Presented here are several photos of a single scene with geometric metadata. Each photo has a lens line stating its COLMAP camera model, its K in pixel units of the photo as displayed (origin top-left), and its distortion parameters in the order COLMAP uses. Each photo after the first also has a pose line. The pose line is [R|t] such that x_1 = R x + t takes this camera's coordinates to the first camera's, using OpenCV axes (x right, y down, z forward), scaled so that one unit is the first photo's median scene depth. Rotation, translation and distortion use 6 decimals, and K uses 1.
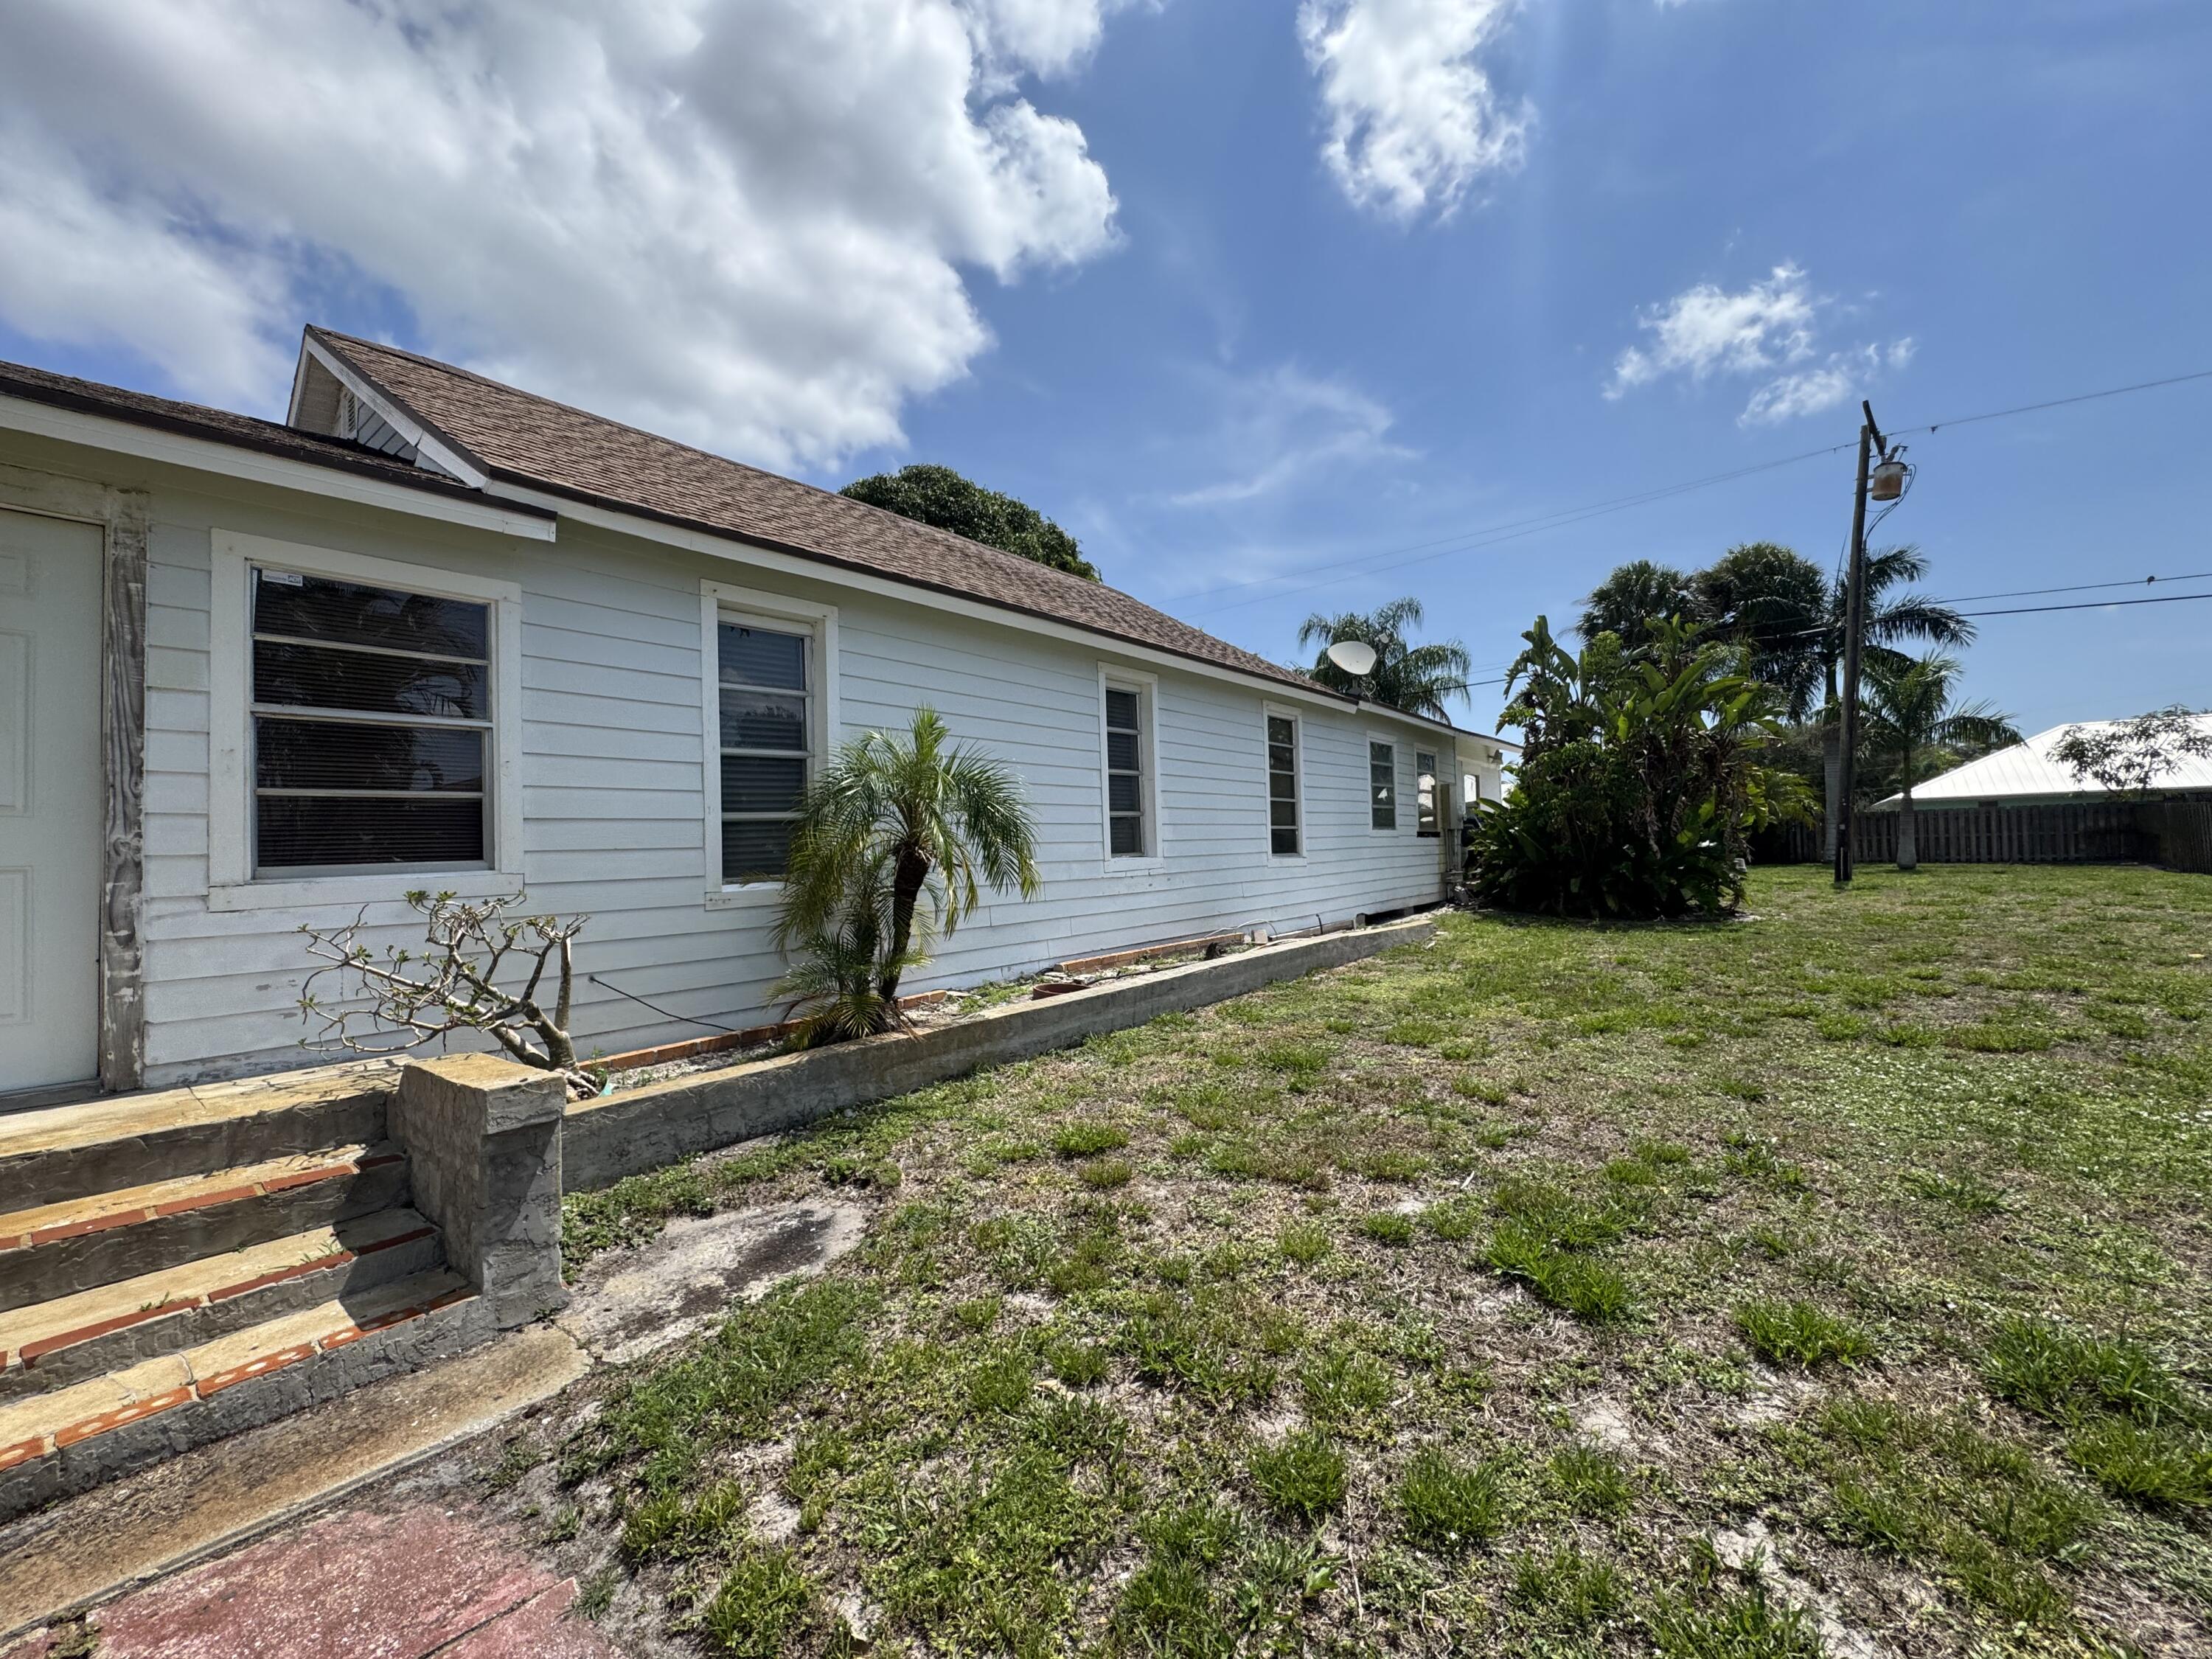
lens RADIAL K [[898.4, 0, 1106.0], [0, 898.4, 829.5], [0, 0, 1]] dist [-0.000981, -0.000063]
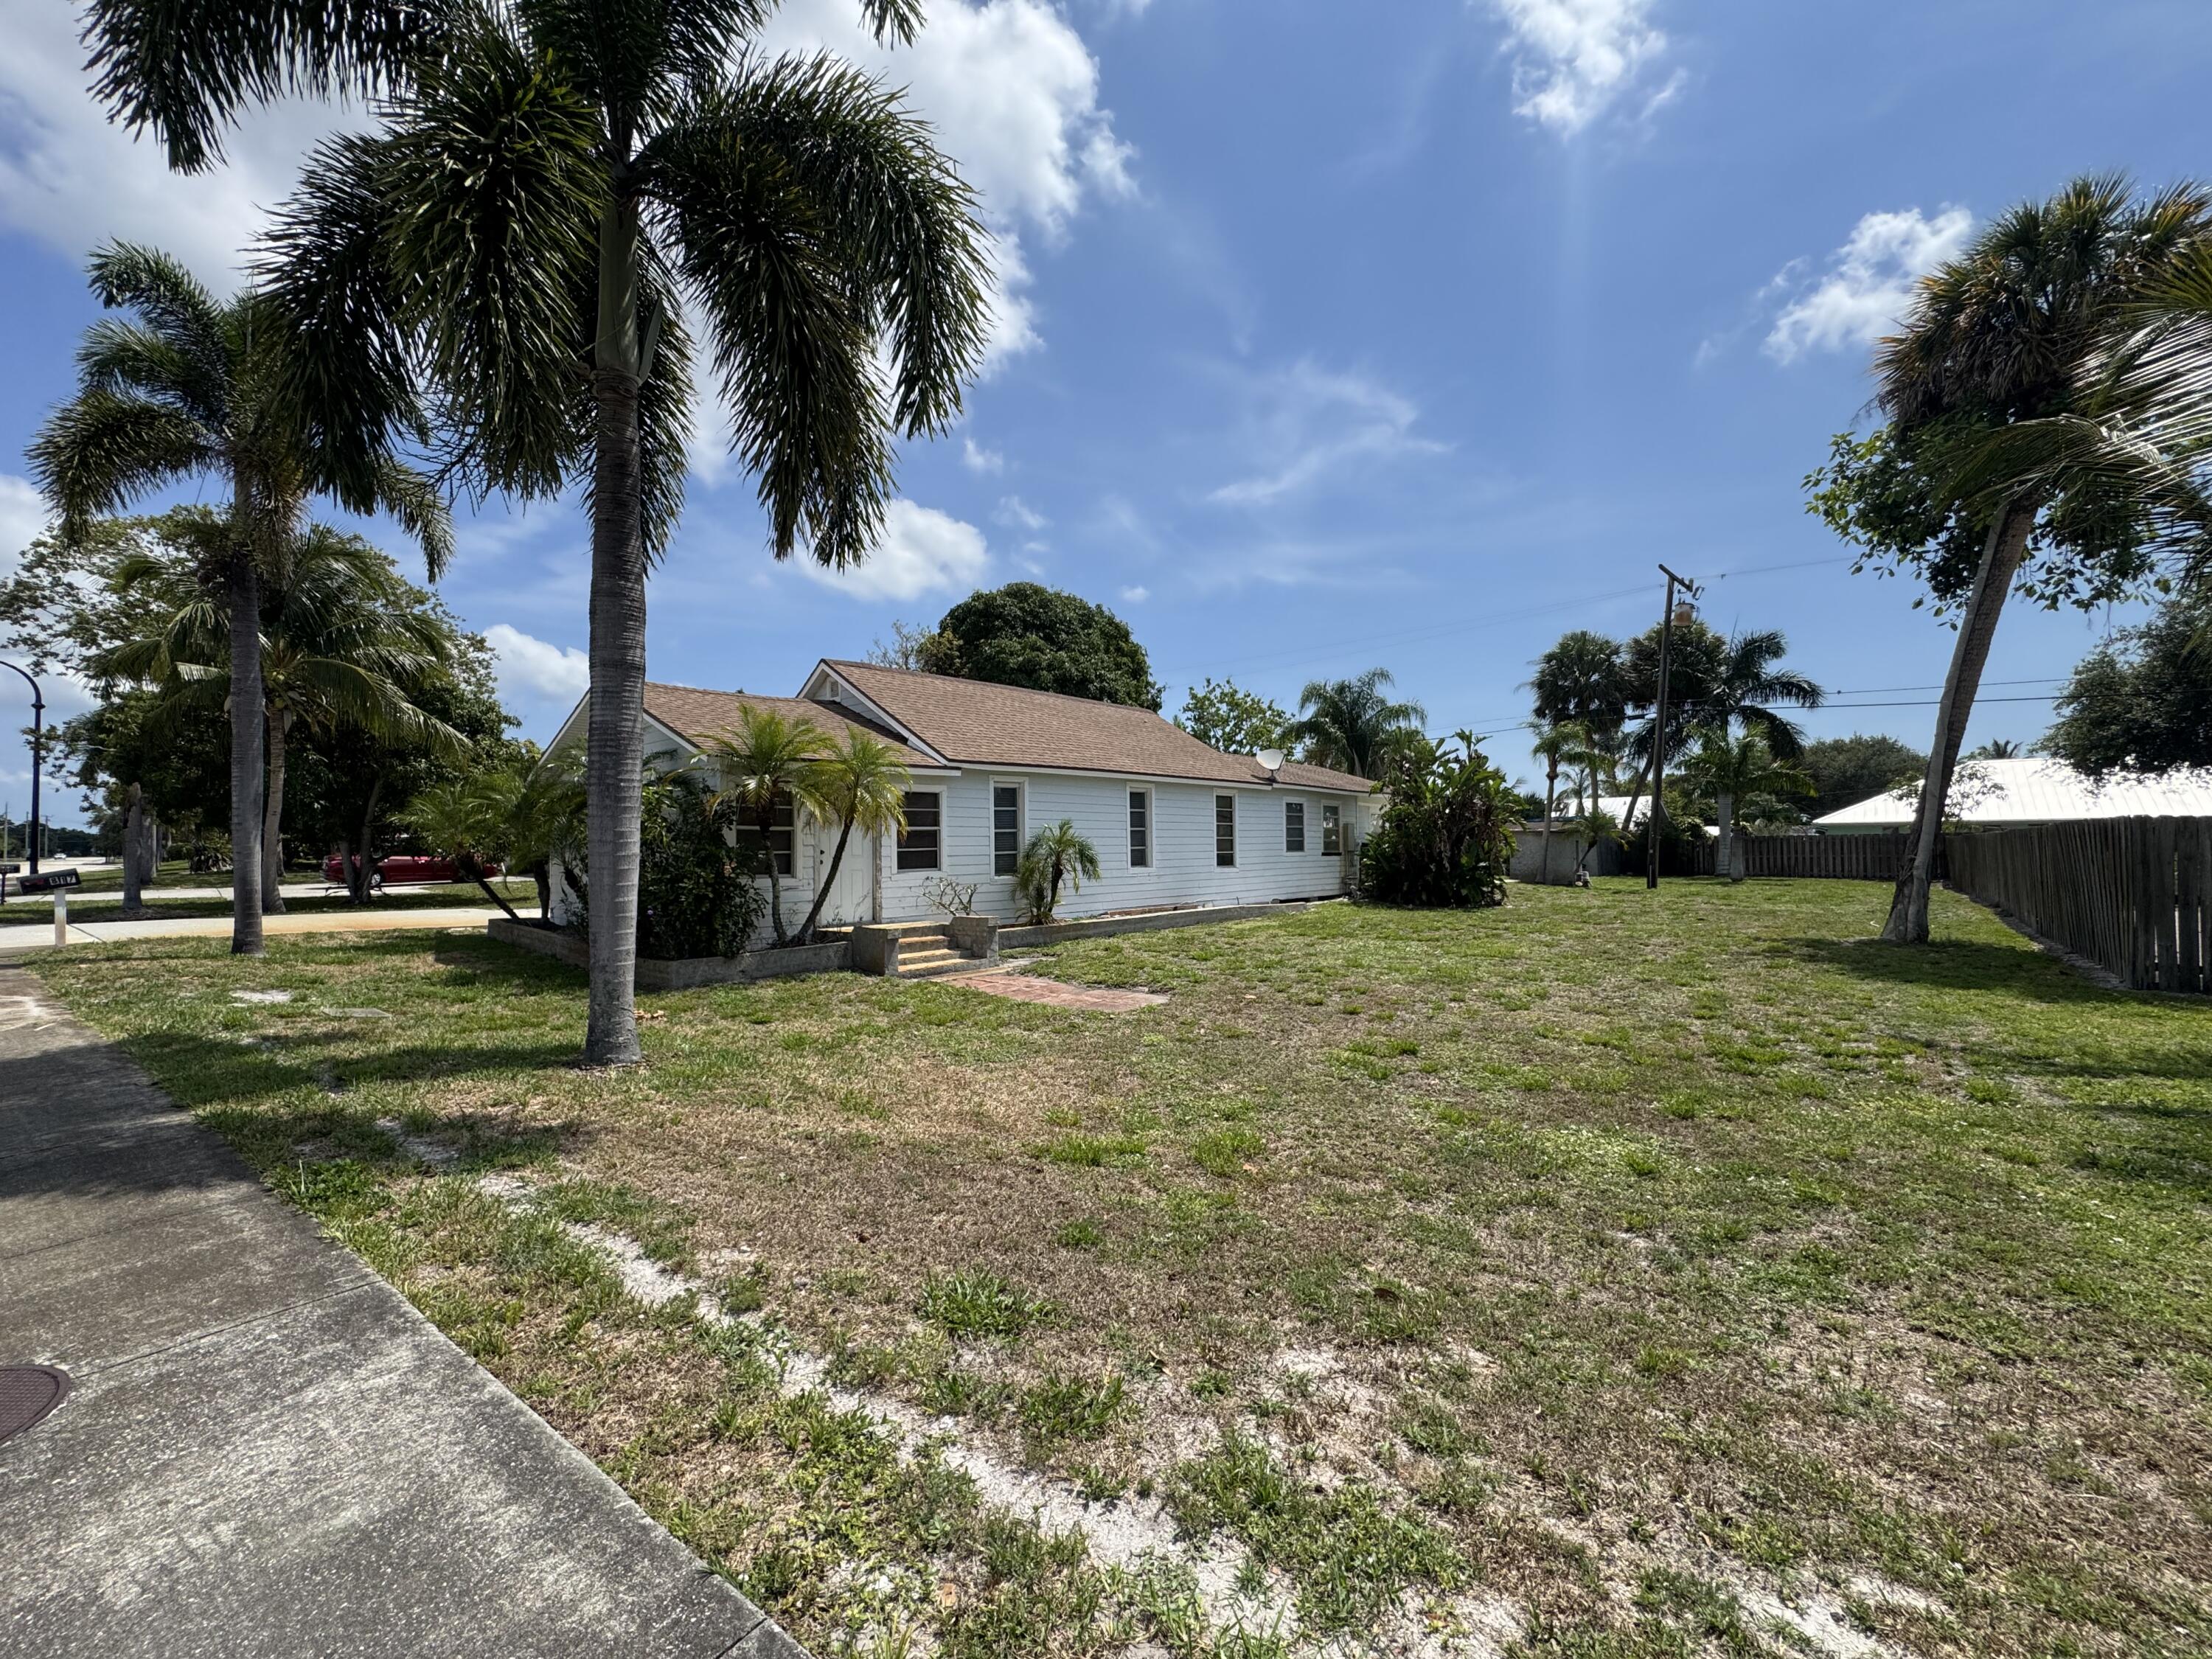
lens RADIAL K [[884.3, 0, 1106.0], [0, 884.3, 829.5], [0, 0, 1]] dist [0.000721, 0.000049]
pose [[0.997817, 0.017212, -0.063756, 0.079906], [-0.017040, 0.999850, 0.003239, -0.067884], [0.063803, -0.002146, 0.997960, -1.172852]]
